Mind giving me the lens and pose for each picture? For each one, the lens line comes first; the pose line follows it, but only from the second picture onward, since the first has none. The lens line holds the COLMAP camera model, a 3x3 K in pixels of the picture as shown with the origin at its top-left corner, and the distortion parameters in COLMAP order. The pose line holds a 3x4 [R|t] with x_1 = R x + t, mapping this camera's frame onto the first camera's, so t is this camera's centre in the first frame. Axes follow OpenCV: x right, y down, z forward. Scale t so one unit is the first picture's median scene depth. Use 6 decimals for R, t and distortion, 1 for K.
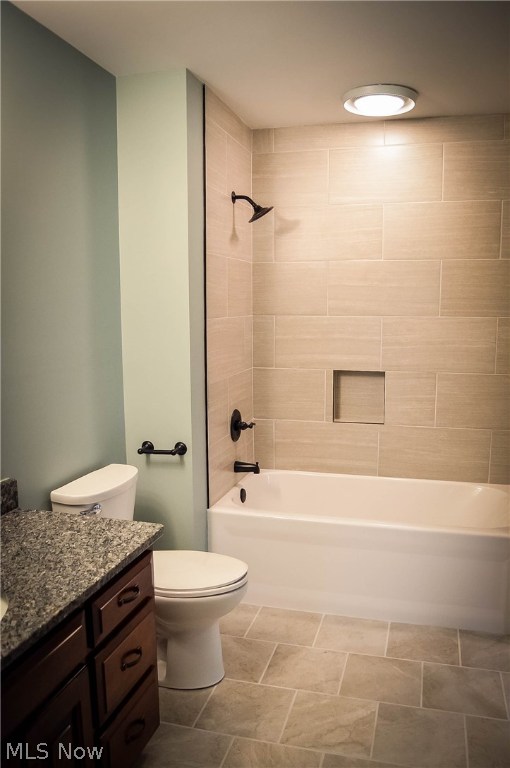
lens RADIAL K [[616.2, 0, 256.0], [0, 616.2, 385.2], [0, 0, 1]] dist [-0.009350, -0.002218]
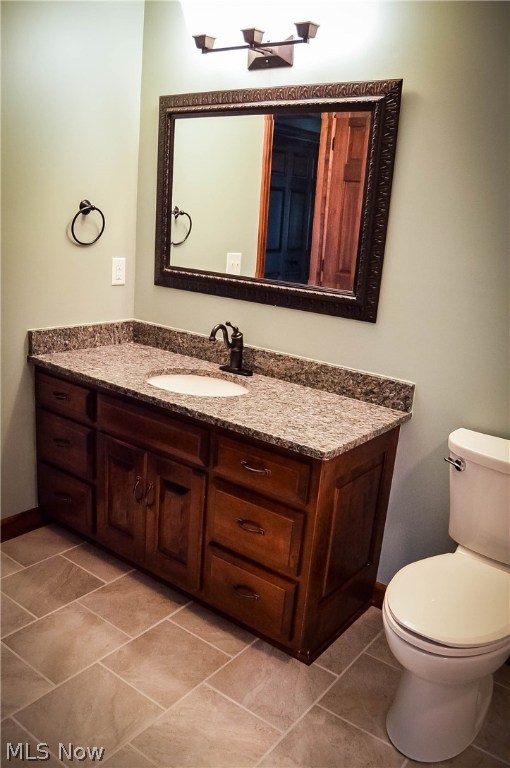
lens RADIAL K [[616.2, 0, 255.3], [0, 616.2, 383.9], [0, 0, 1]] dist [-0.009350, -0.002218]
pose [[-0.361317, 0.212642, -0.907873, 0.700233], [-0.195377, 0.934771, 0.296699, -0.110823], [0.911744, 0.284580, -0.296203, 1.203199]]
